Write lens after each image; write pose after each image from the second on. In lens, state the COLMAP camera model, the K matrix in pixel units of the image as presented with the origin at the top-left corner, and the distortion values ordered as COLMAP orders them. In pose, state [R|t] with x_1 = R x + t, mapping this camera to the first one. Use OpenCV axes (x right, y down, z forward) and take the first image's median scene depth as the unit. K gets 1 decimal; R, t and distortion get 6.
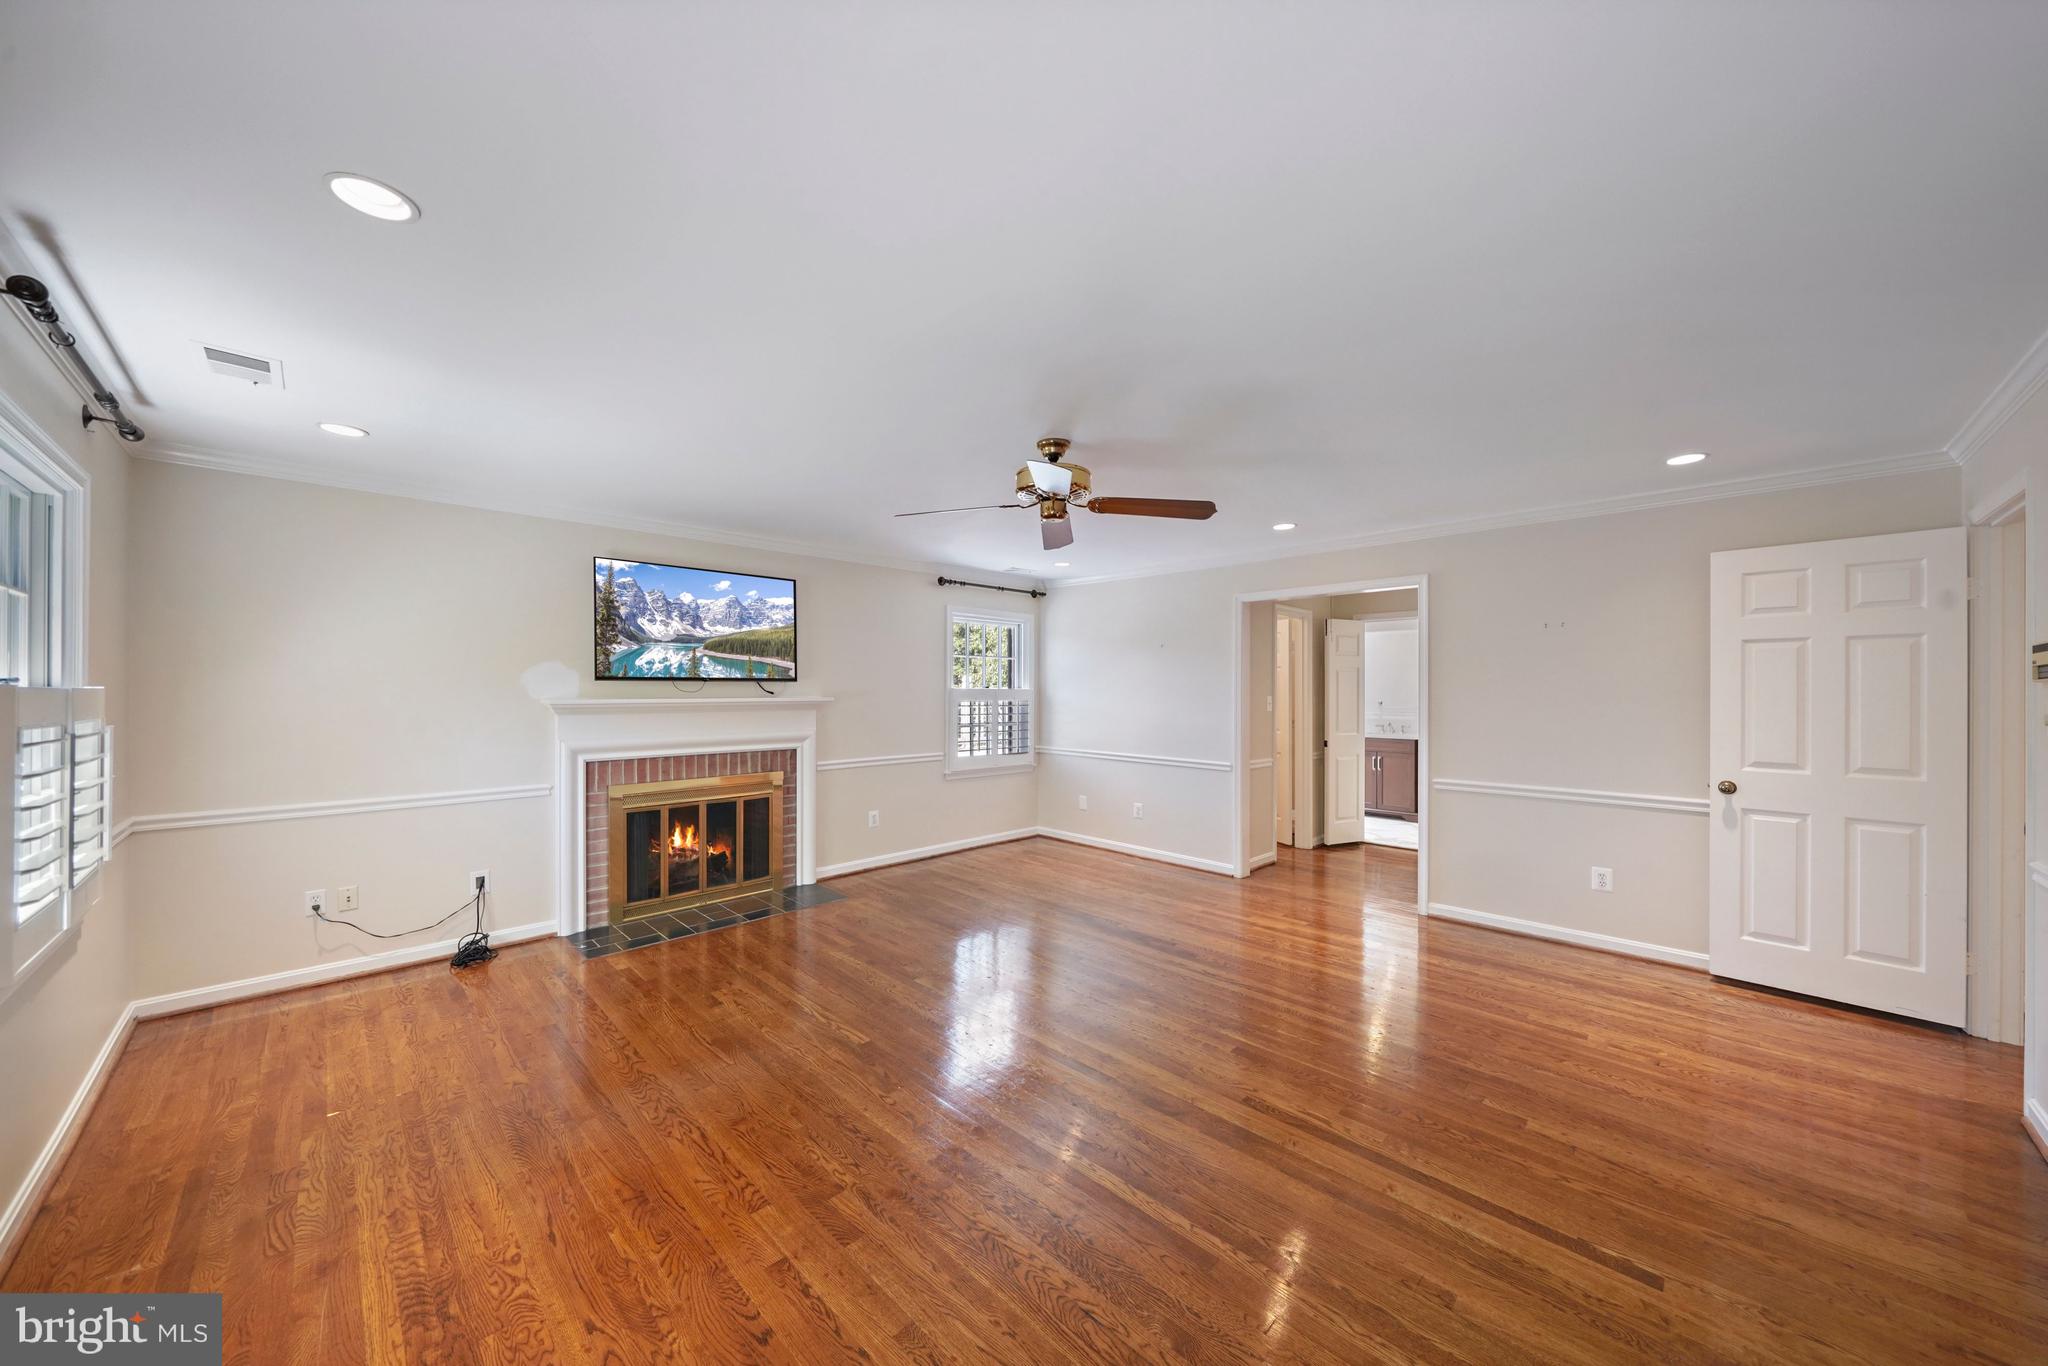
lens RADIAL K [[712.9, 0, 1027.7], [0, 712.9, 663.1], [0, 0, 1]] dist [-0.002527, -0.000655]
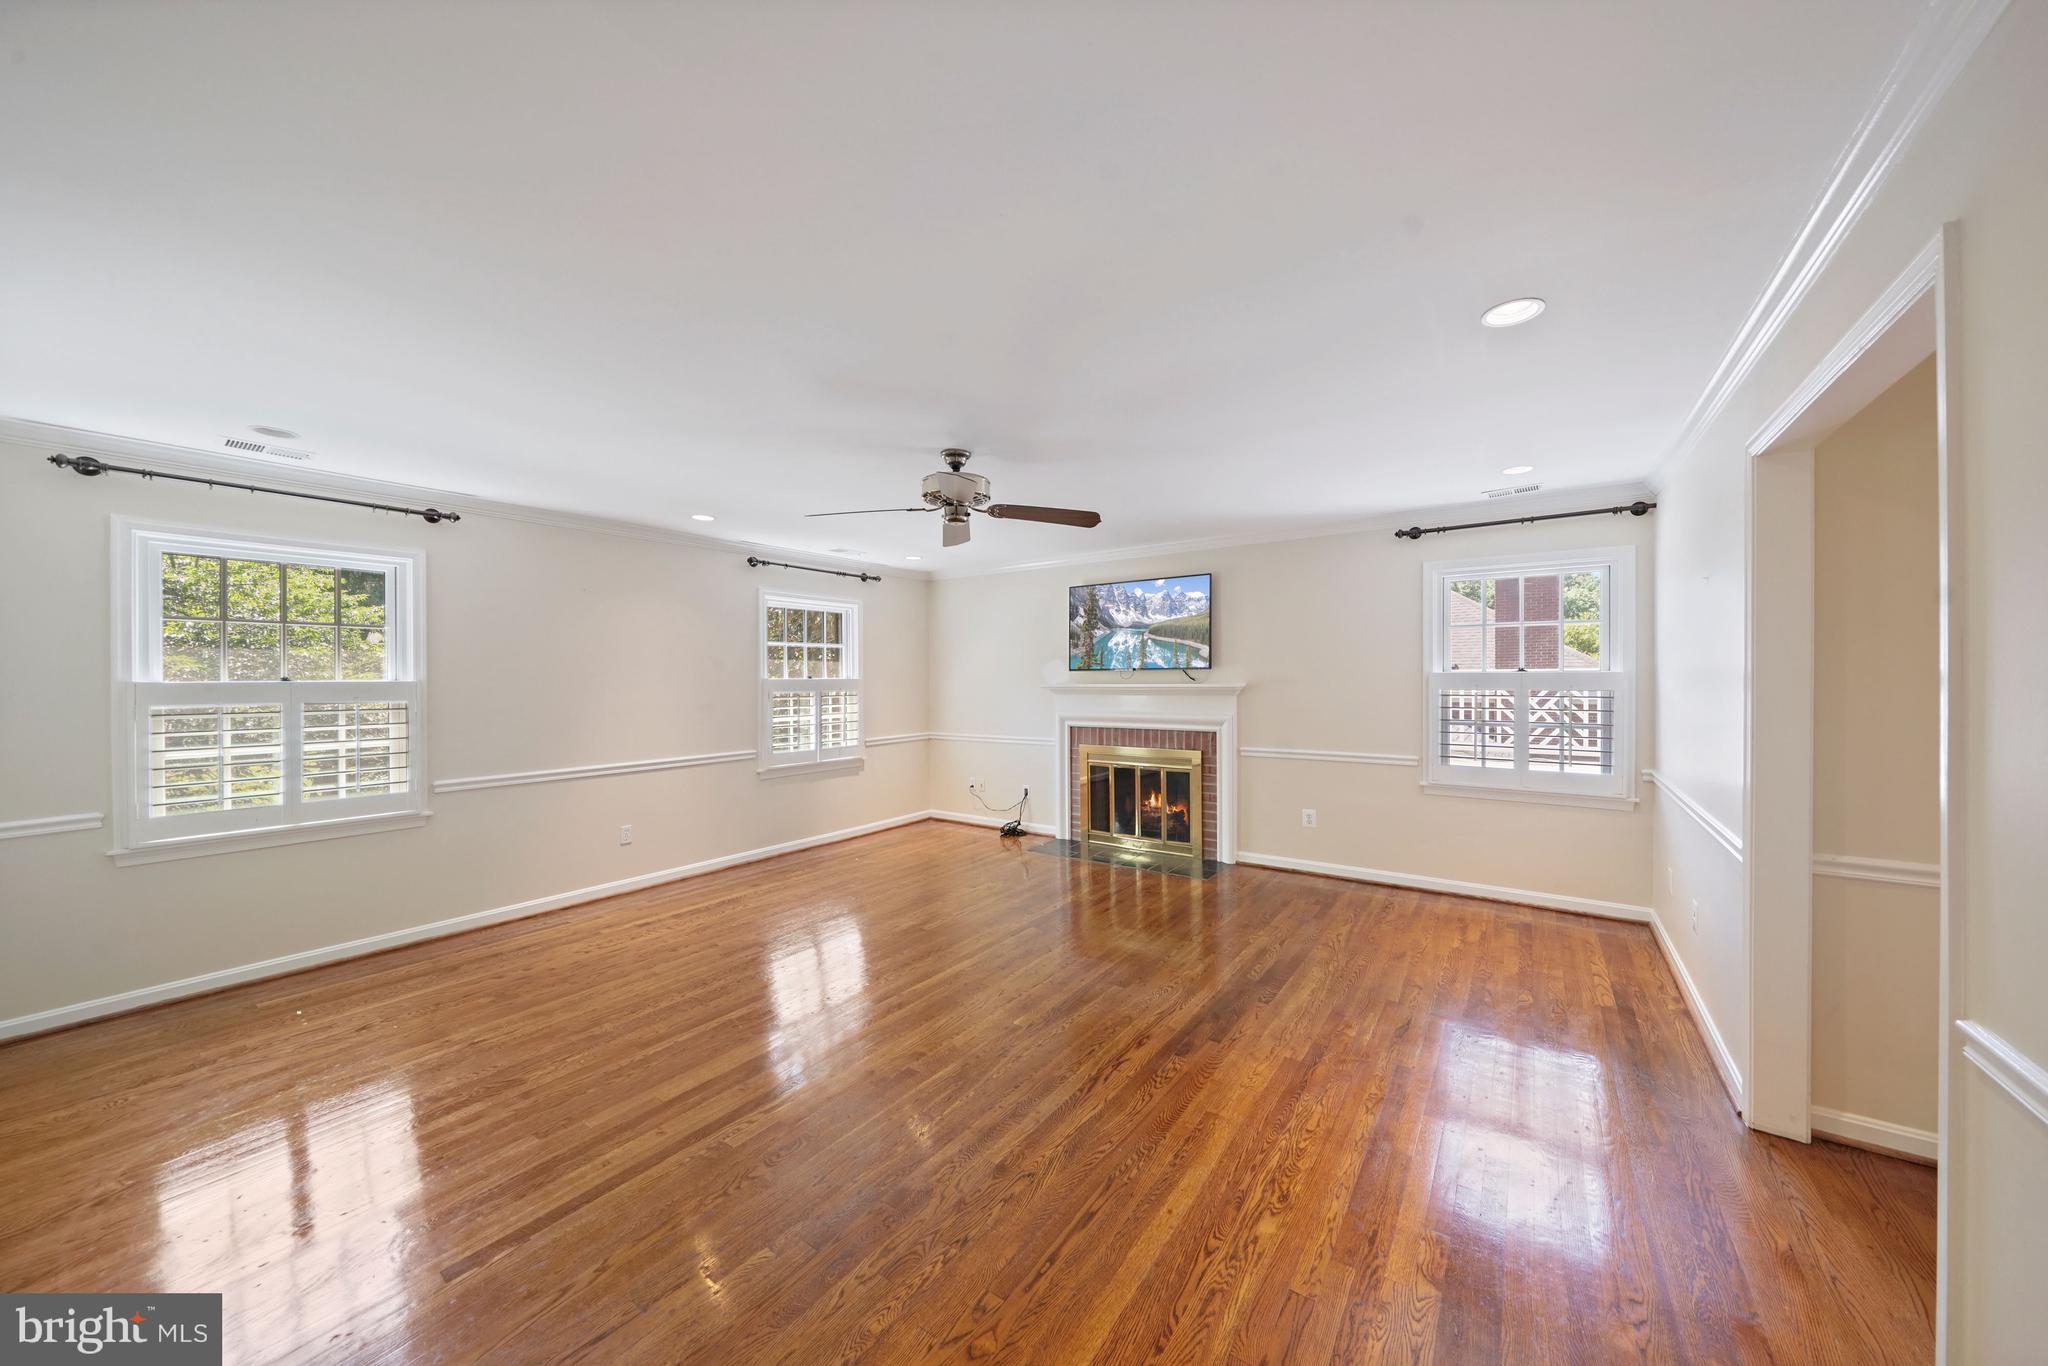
lens RADIAL K [[712.9, 0, 1027.9], [0, 712.9, 684.2], [0, 0, 1]] dist [-0.002527, -0.000655]
pose [[0.159773, 0.006373, -0.987133, 0.710225], [0.044225, 0.998929, 0.013608, 0.025412], [0.986163, -0.045830, 0.159320, 0.599052]]
